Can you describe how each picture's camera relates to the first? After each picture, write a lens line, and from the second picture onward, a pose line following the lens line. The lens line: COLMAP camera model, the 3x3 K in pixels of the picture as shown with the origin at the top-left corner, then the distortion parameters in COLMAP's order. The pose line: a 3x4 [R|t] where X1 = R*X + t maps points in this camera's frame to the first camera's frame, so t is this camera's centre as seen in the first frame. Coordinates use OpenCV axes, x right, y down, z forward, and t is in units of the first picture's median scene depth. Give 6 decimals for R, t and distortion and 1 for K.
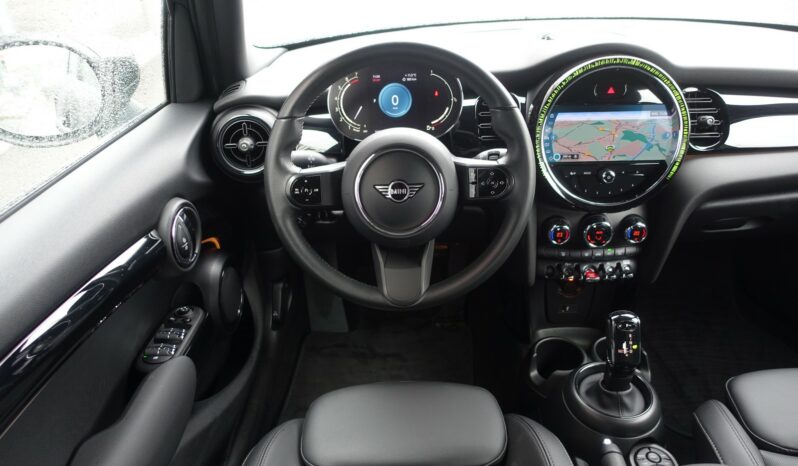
lens RADIAL K [[549.4, 0, 399.9], [0, 549.4, 231.1], [0, 0, 1]] dist [-0.011036, 0.007129]
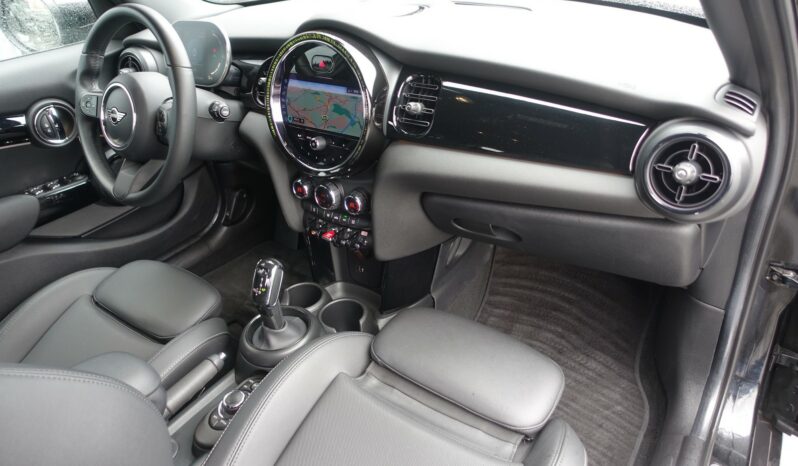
lens RADIAL K [[549.4, 0, 393.3], [0, 549.4, 233.9], [0, 0, 1]] dist [-0.011036, 0.007129]
pose [[0.815485, 0.273270, -0.510204, 1.097663], [-0.229772, 0.961931, 0.147964, -0.122527], [0.531215, -0.003432, 0.847230, 0.155847]]
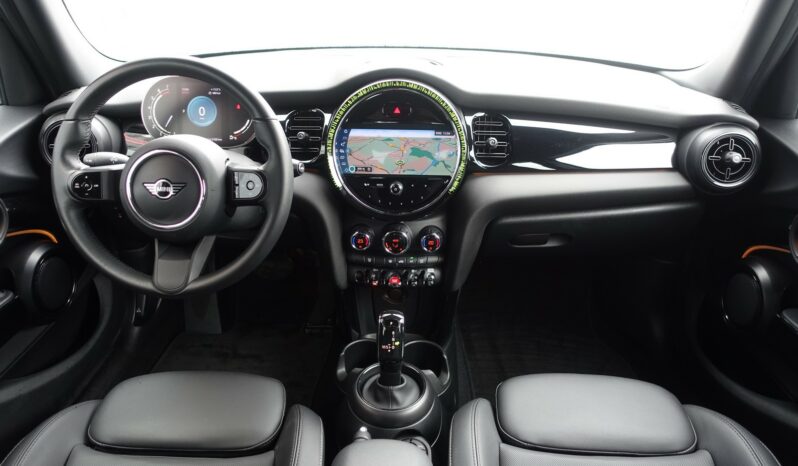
lens RADIAL K [[549.4, 0, 396.8], [0, 549.4, 233.6], [0, 0, 1]] dist [-0.011036, 0.007129]
pose [[0.999052, 0.043321, -0.004226, 0.385221], [-0.043460, 0.998179, -0.041842, 0.035538], [0.002406, 0.041986, 0.999115, -0.089578]]
